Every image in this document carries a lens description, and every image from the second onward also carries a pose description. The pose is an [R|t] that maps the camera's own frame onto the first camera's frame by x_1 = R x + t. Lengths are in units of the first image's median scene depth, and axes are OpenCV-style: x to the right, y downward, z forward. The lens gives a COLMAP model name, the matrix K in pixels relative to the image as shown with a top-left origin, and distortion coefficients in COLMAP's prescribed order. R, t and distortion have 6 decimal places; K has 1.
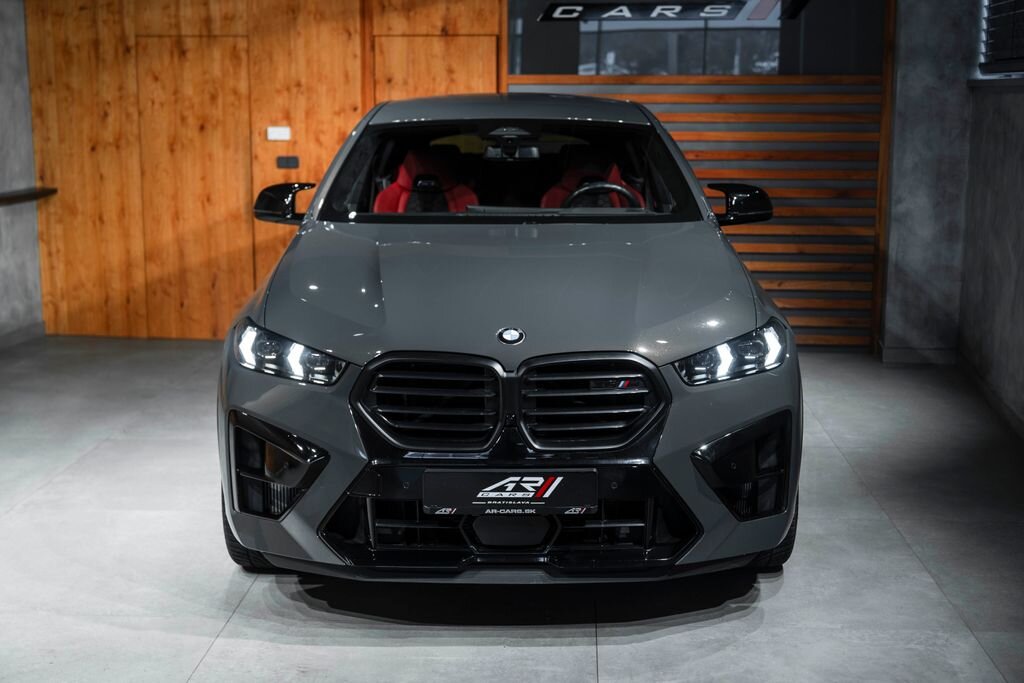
lens RADIAL K [[1538.6, 0, 489.5], [0, 1538.6, 361.4], [0, 0, 1]] dist [0.019370, 0.000000]
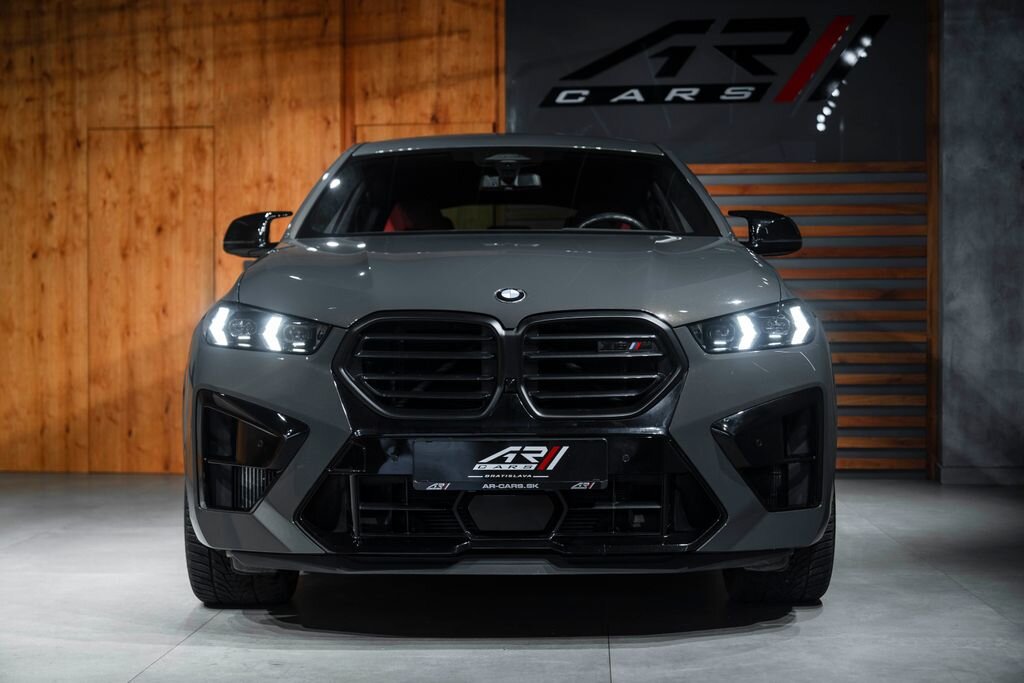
lens RADIAL K [[1885.1, 0, 484.1], [0, 1885.1, 395.0], [0, 0, 1]] dist [0.019280, 0.000000]
pose [[0.999999, -0.001325, 0.000249, -0.001055], [0.001348, 0.985436, -0.170039, 0.130199], [-0.000020, 0.170039, 0.985437, -0.050148]]
